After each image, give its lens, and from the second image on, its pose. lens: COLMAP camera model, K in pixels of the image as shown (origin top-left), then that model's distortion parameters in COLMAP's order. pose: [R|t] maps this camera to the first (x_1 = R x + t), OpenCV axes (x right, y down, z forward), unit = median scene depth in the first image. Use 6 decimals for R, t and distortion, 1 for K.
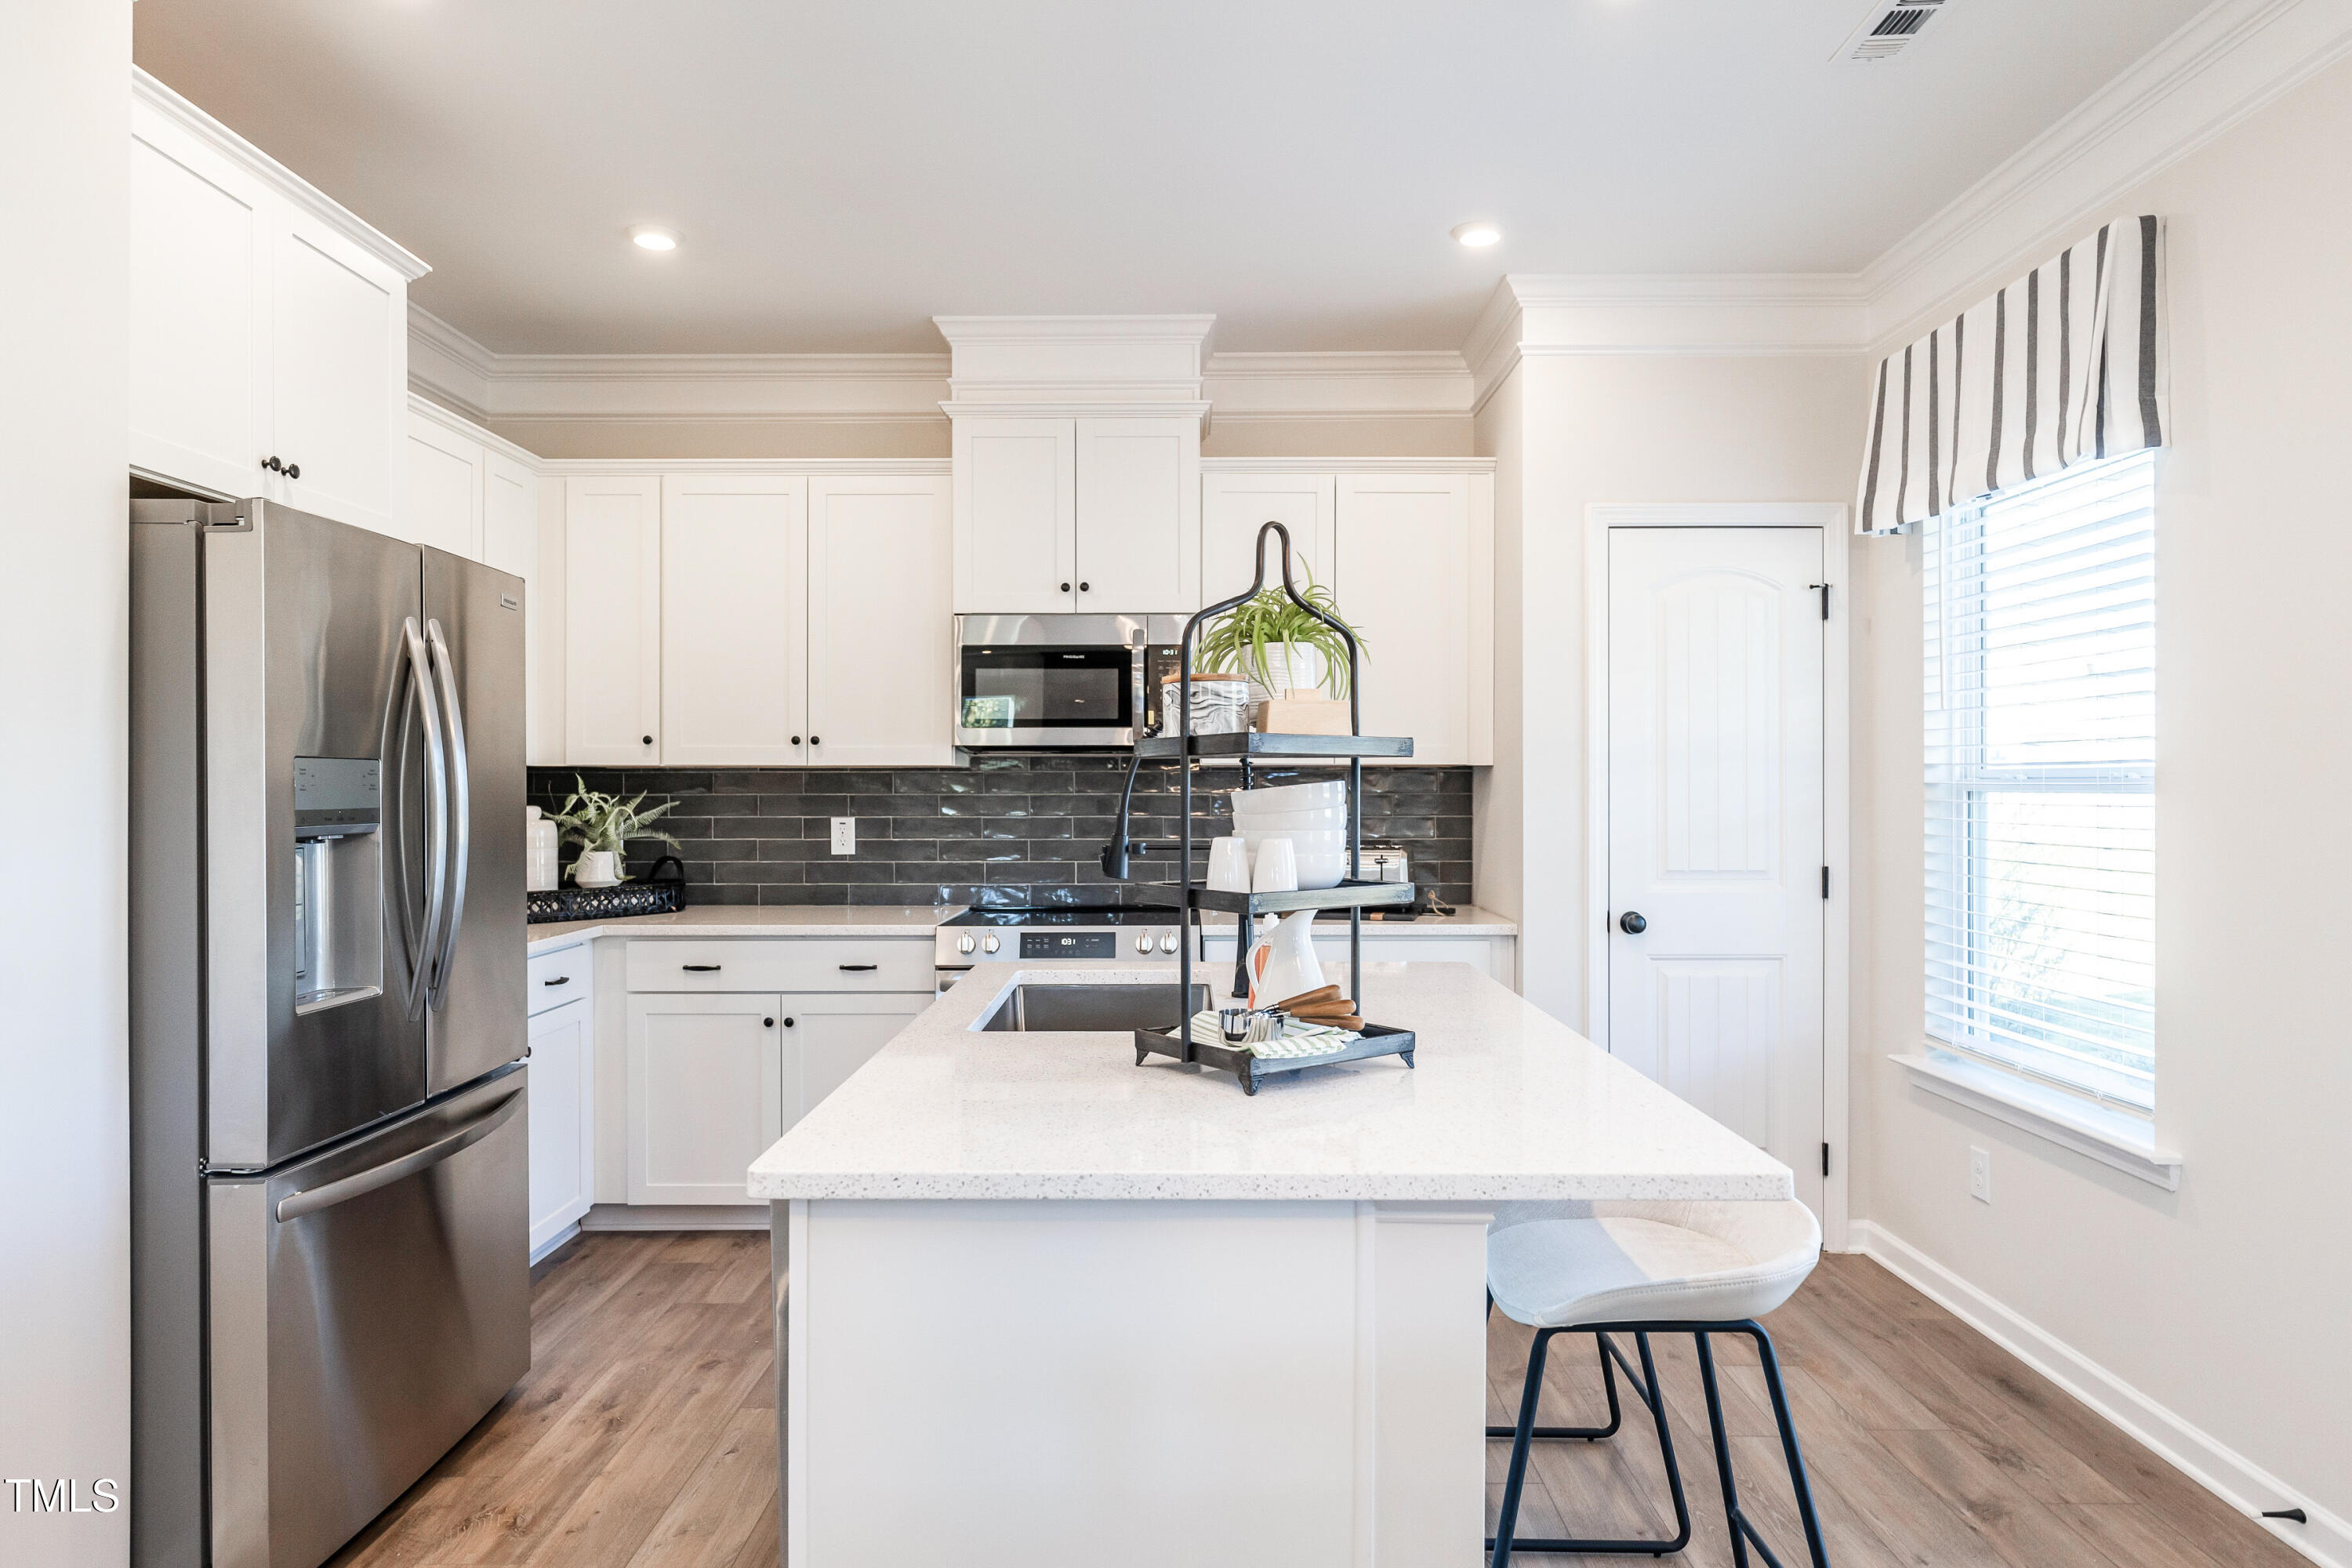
lens RADIAL K [[1431.5, 0, 1171.5], [0, 1431.5, 786.5], [0, 0, 1]] dist [0.004174, 0.000093]
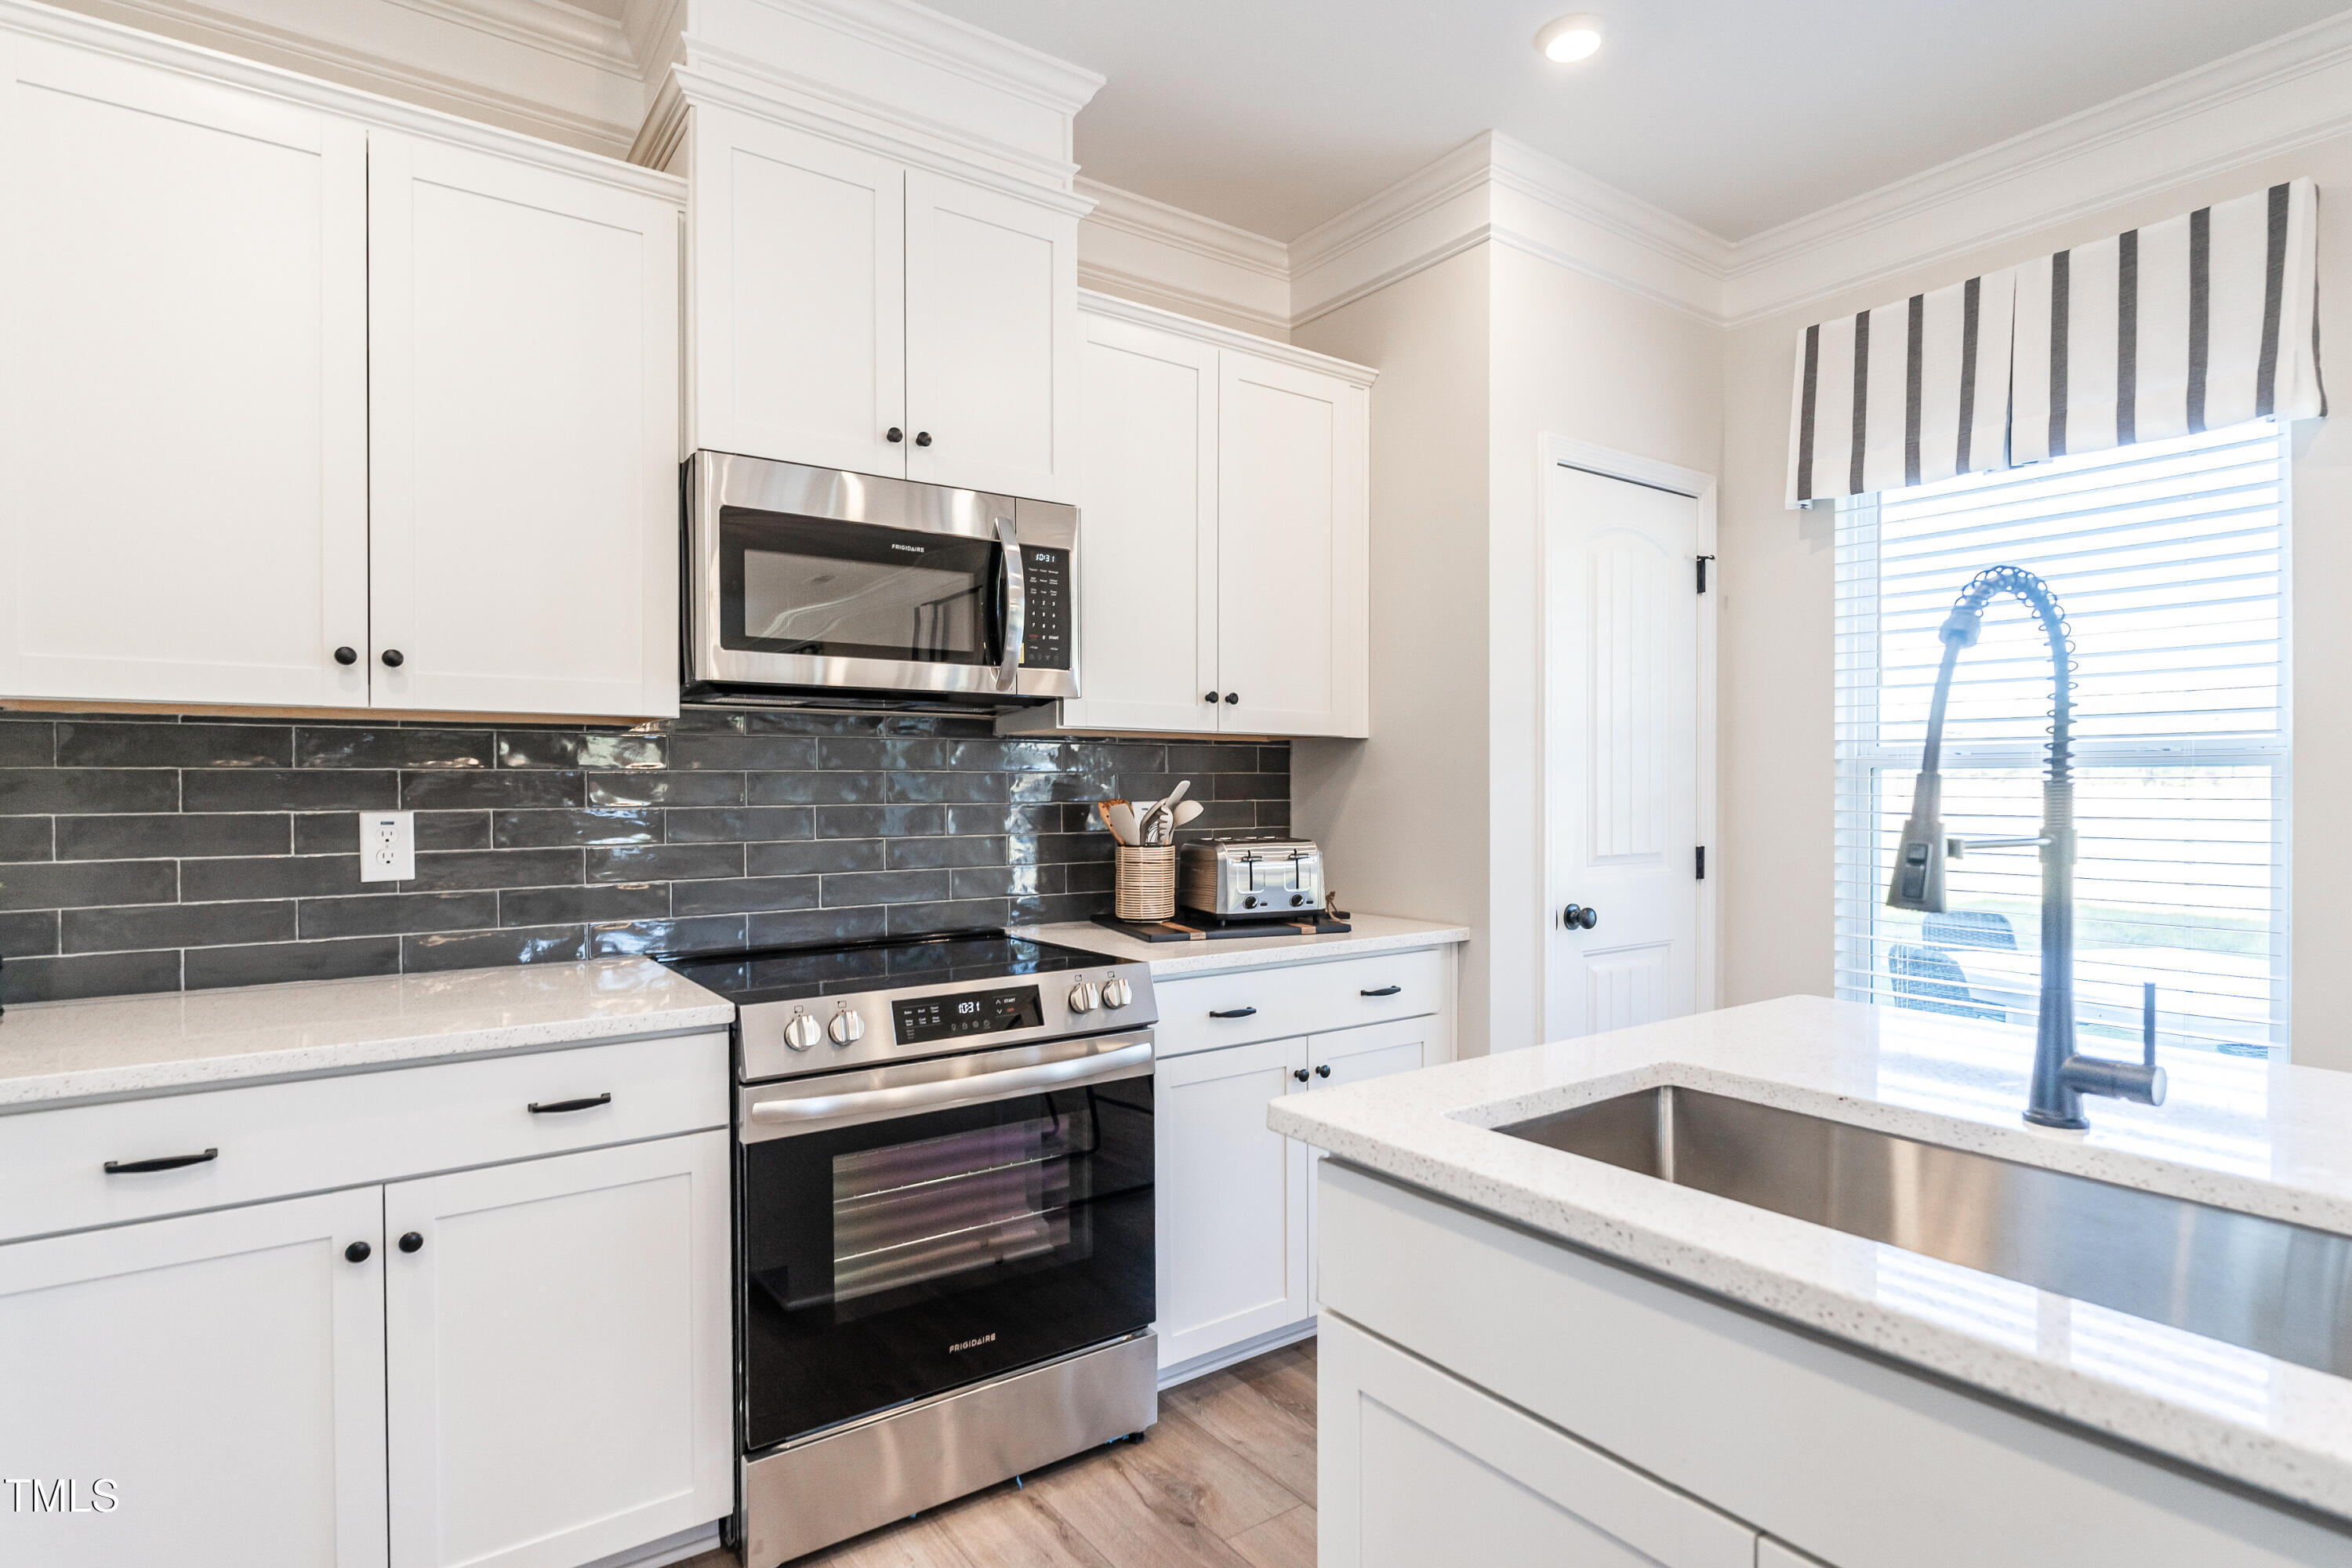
lens RADIAL K [[1189.8, 0, 1181.4], [0, 1189.8, 797.2], [0, 0, 1]] dist [-0.002870, 0.000496]
pose [[0.801061, -0.006308, 0.598549, -0.284603], [0.000392, 0.999950, 0.010014, 0.012952], [-0.598583, -0.007787, 0.801023, 0.511195]]
